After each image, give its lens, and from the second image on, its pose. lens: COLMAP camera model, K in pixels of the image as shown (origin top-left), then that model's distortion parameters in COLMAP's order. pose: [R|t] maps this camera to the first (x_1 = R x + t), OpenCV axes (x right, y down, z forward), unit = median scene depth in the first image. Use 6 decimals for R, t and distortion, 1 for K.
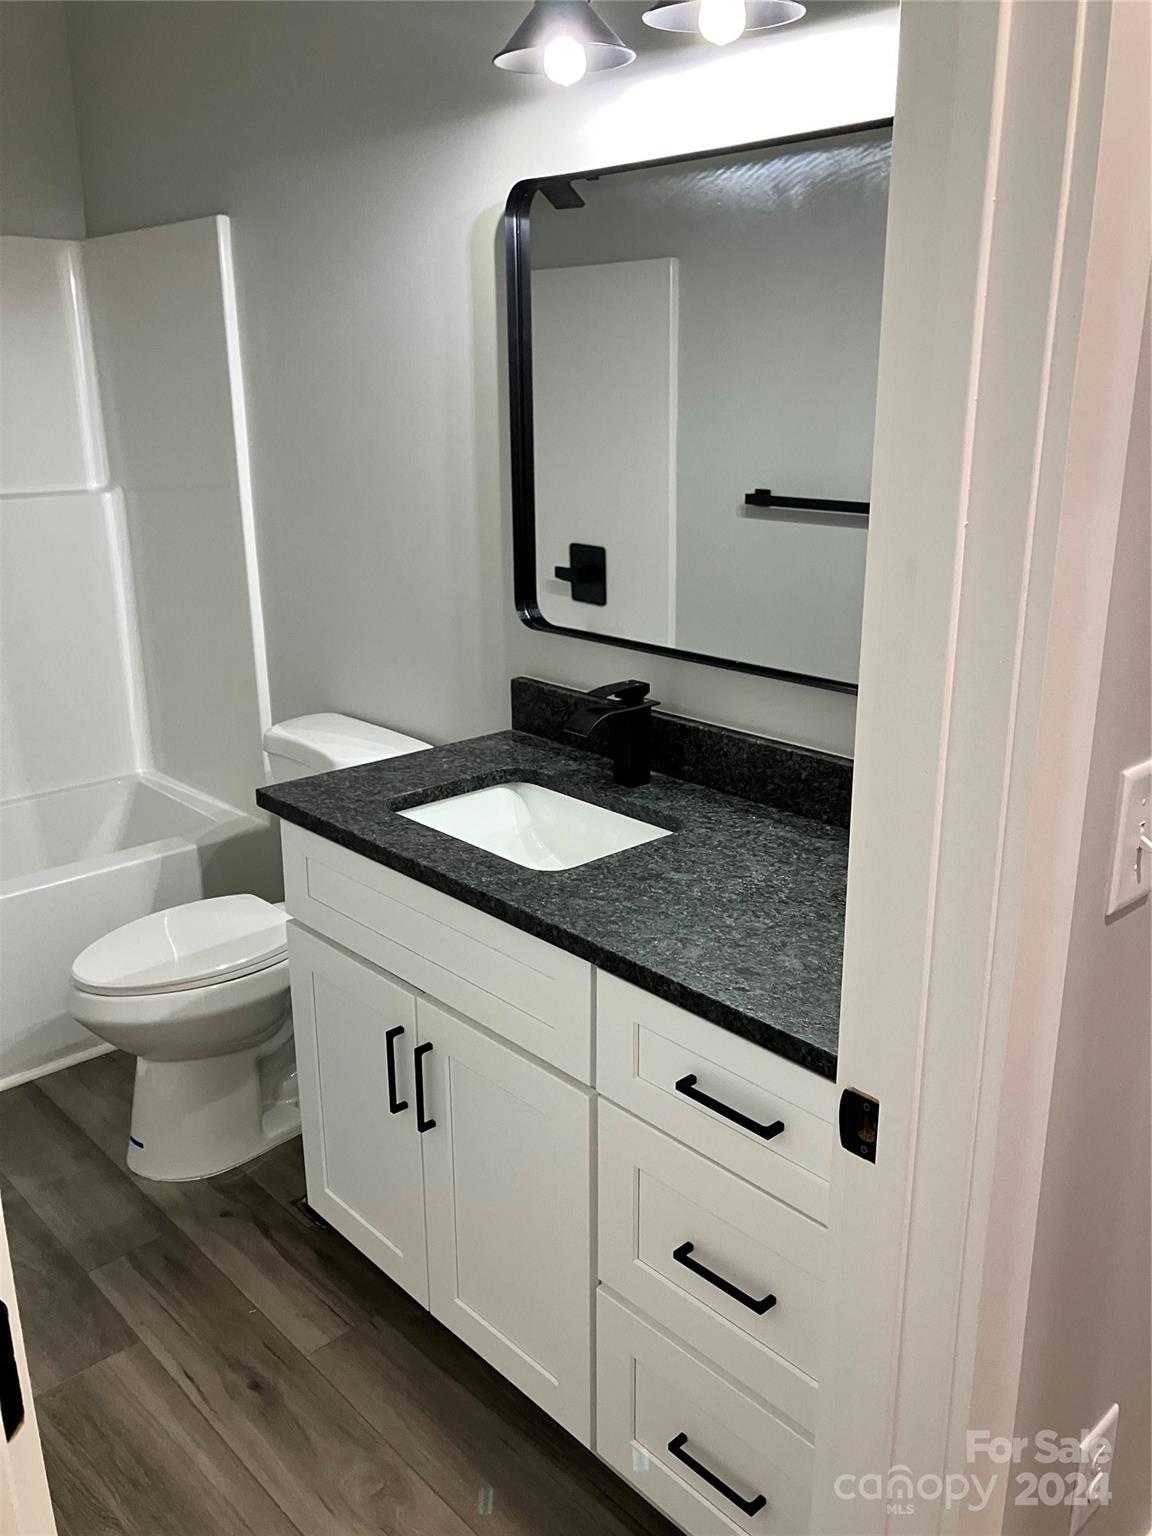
lens RADIAL K [[1237.5, 0, 580.8], [0, 1237.5, 760.5], [0, 0, 1]] dist [0.070341, -0.085099]
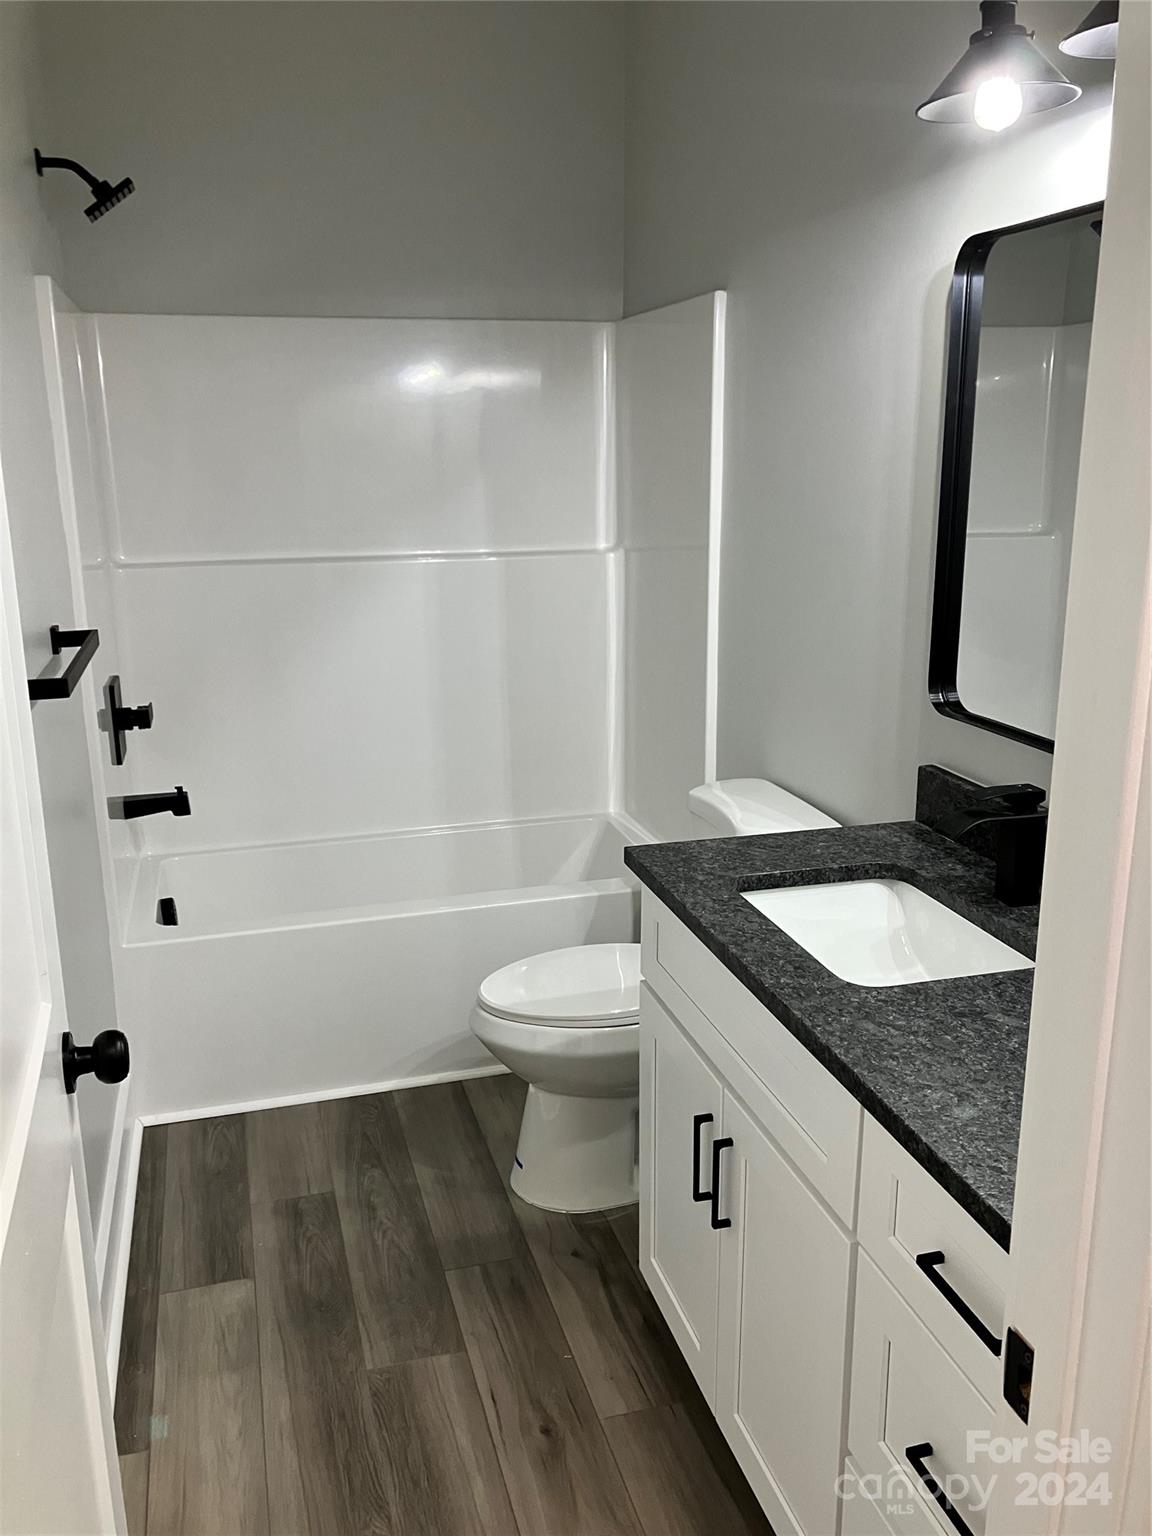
lens RADIAL K [[1255.7, 0, 576.0], [0, 1255.7, 768.0], [0, 0, 1]] dist [0.023801, -0.014403]
pose [[0.888945, 0.114261, -0.443532, 0.143747], [-0.130430, 0.991439, -0.006002, -0.028167], [0.439049, 0.063185, 0.896239, 0.057446]]
